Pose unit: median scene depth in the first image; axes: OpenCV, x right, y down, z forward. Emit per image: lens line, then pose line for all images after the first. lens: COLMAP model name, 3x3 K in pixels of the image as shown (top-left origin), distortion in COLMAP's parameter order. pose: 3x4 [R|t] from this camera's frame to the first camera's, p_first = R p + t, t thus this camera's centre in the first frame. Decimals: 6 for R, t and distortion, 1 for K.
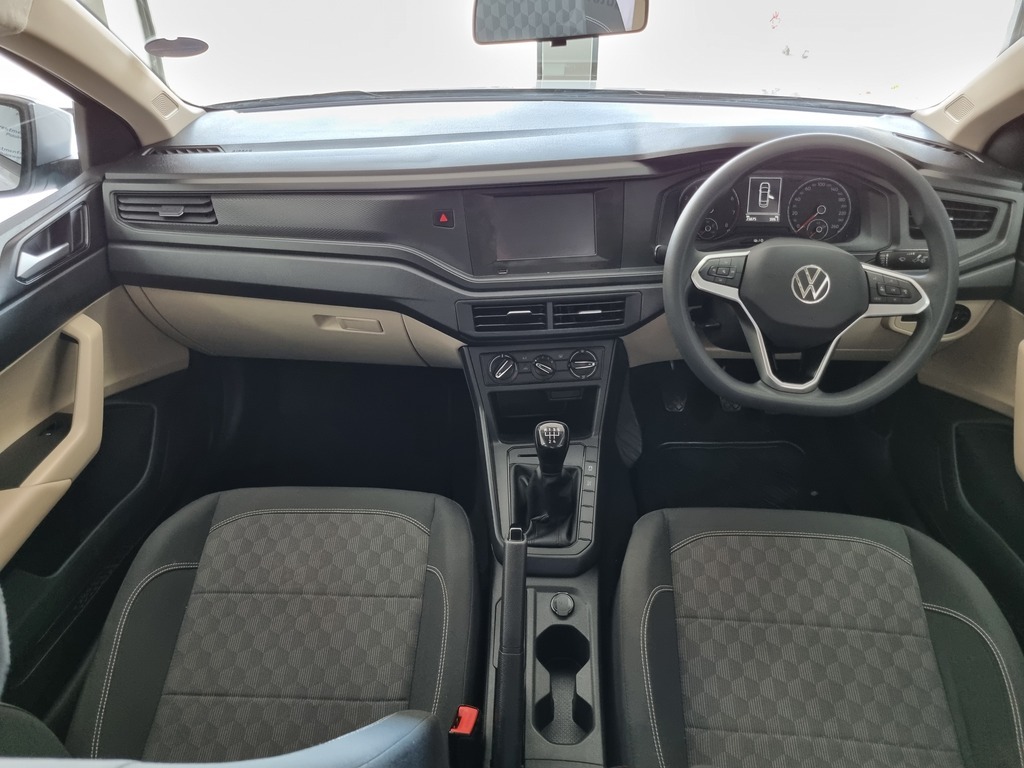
lens RADIAL K [[772.6, 0, 513.9], [0, 772.6, 379.1], [0, 0, 1]] dist [0.072198, -0.069439]
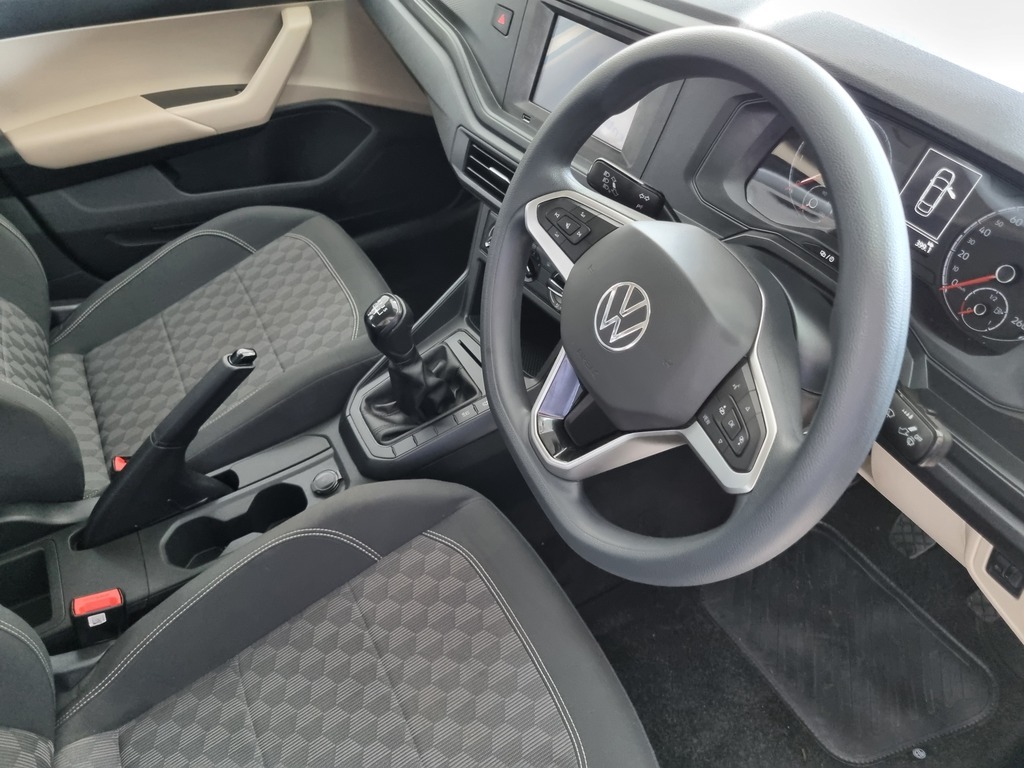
lens RADIAL K [[768.1, 0, 484.9], [0, 768.1, 386.1], [0, 0, 1]] dist [0.057426, -0.068196]
pose [[0.506644, 0.603237, -0.615968, 0.643209], [-0.462563, 0.793109, 0.396250, -0.233900], [0.727563, 0.084166, 0.680859, 0.537296]]
